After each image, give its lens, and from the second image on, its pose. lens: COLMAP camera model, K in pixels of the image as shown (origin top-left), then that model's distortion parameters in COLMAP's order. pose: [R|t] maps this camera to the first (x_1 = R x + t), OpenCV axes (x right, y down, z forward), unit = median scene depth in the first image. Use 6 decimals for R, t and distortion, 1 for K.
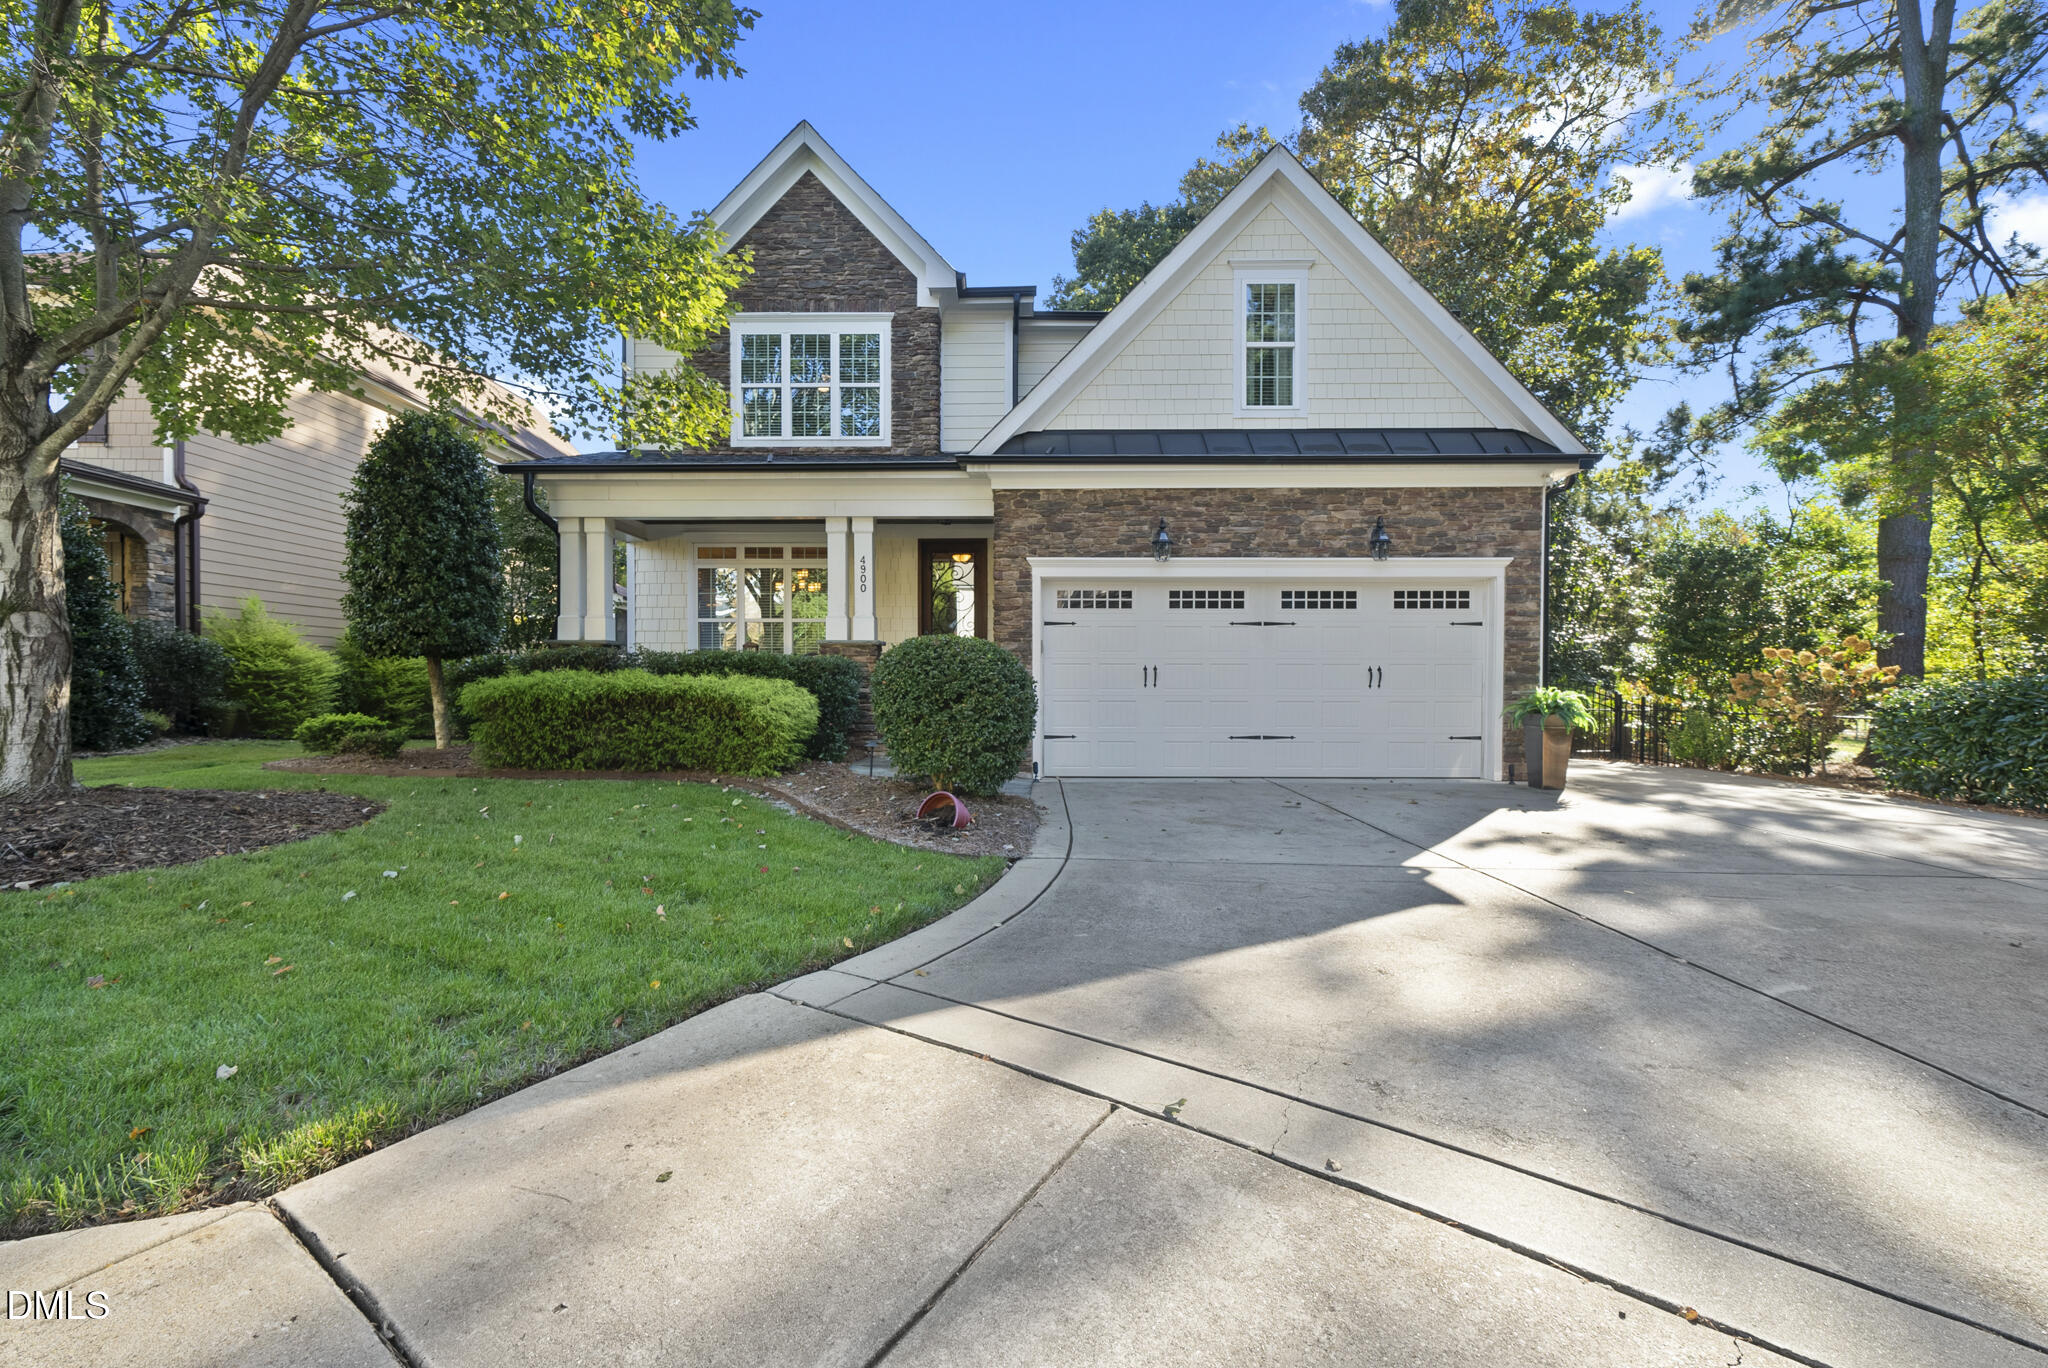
lens RADIAL K [[821.8, 0, 1024.0], [0, 821.8, 684.0], [0, 0, 1]] dist [-0.004703, 0.000854]
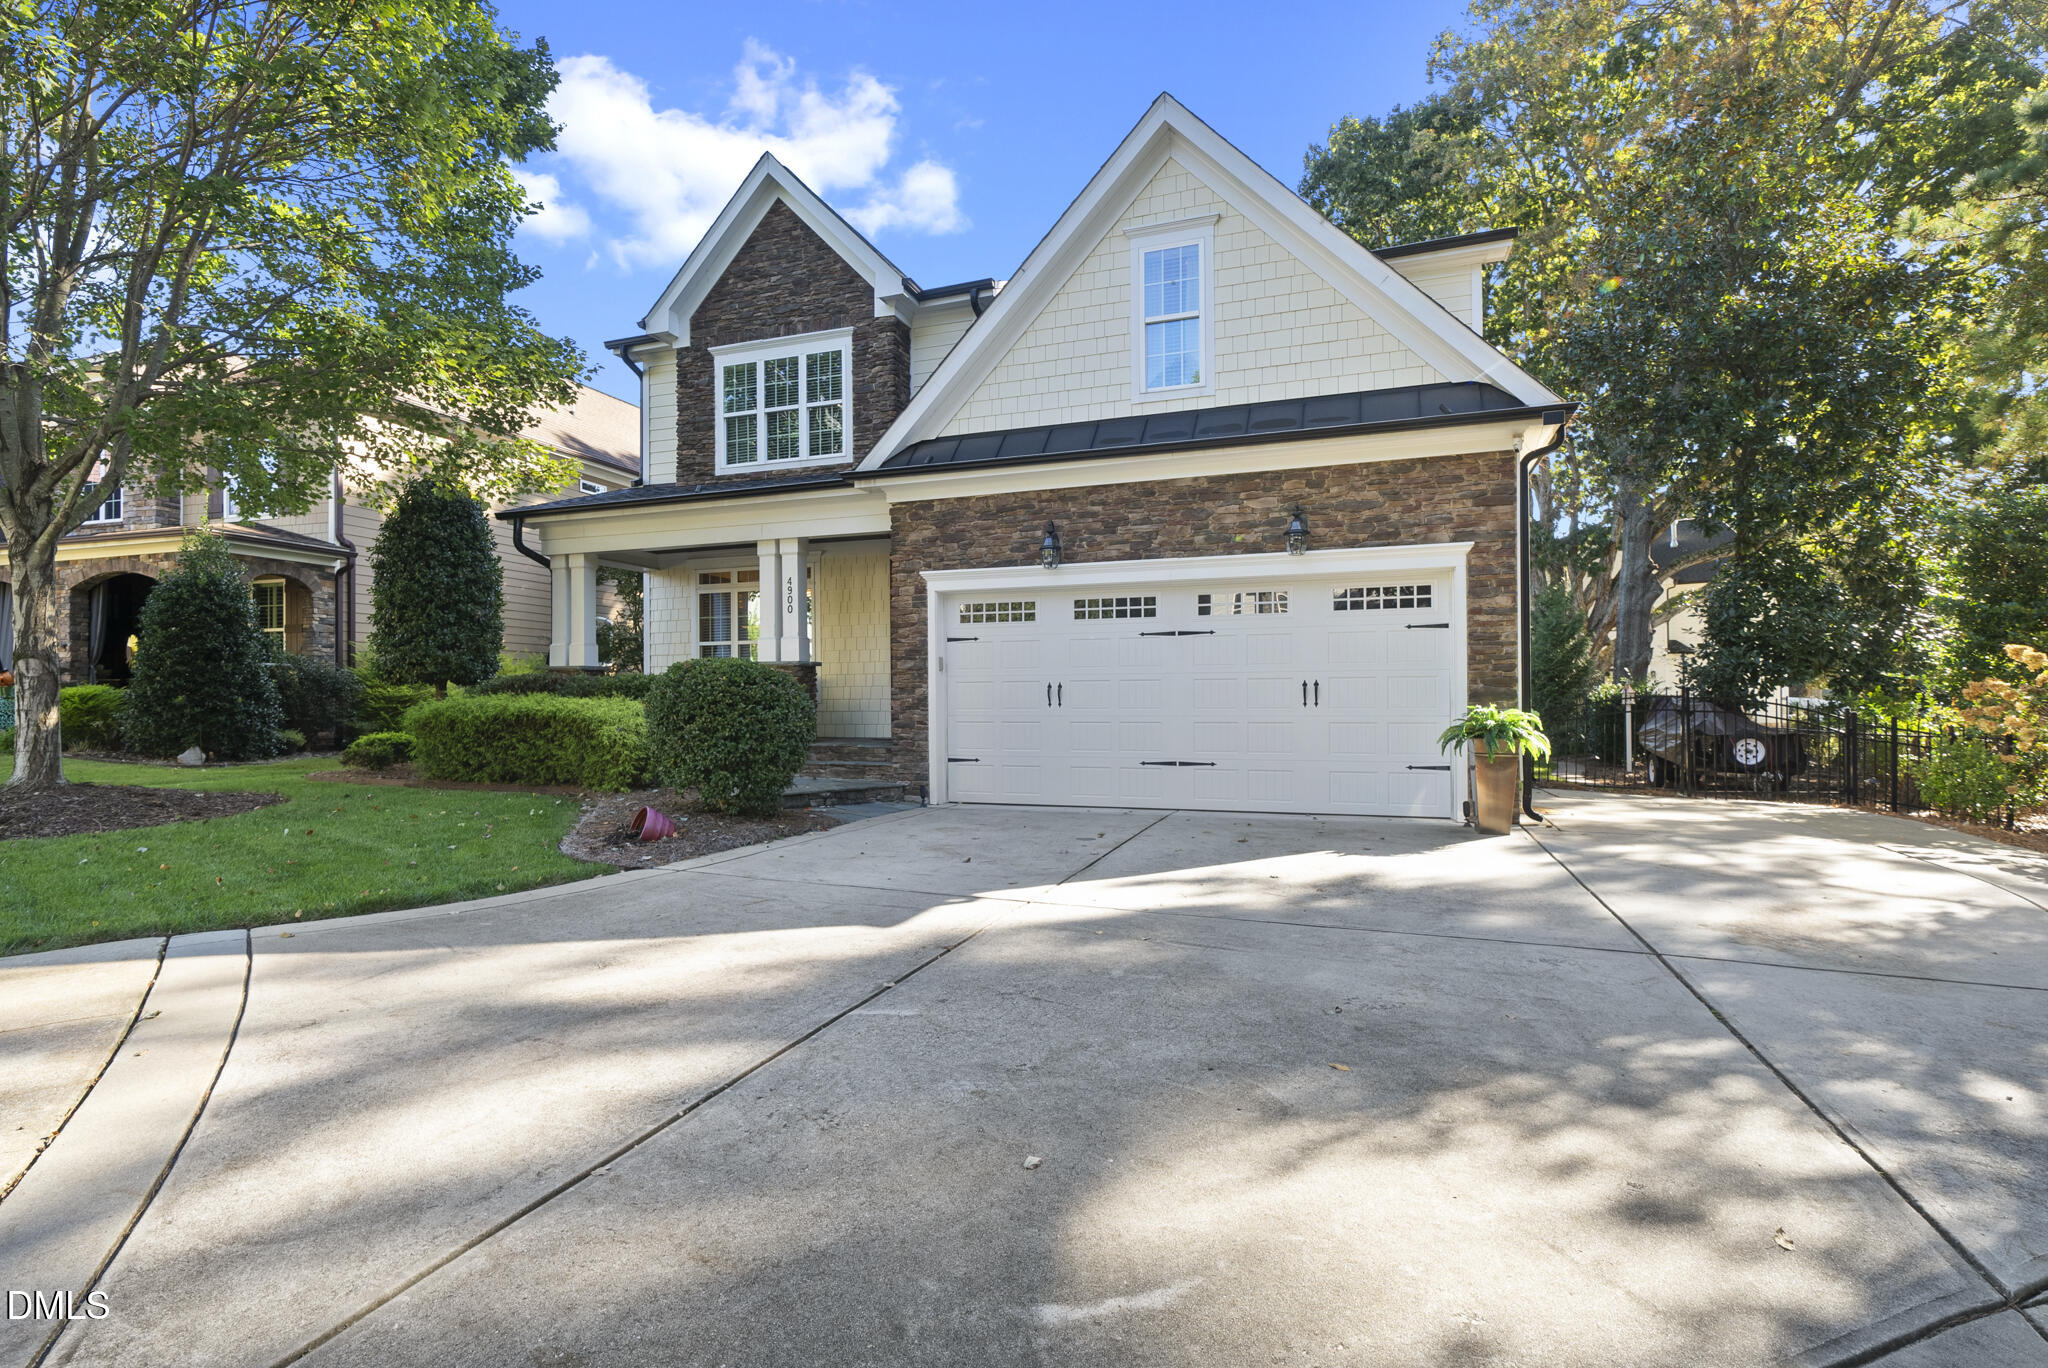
lens RADIAL K [[954.3, 0, 1024.0], [0, 954.3, 684.0], [0, 0, 1]] dist [-0.001410, 0.000047]
pose [[0.948912, -0.012432, -0.315297, 0.538872], [0.006156, 0.999763, -0.020891, 0.000863], [0.315482, 0.017883, 0.948763, -0.016548]]
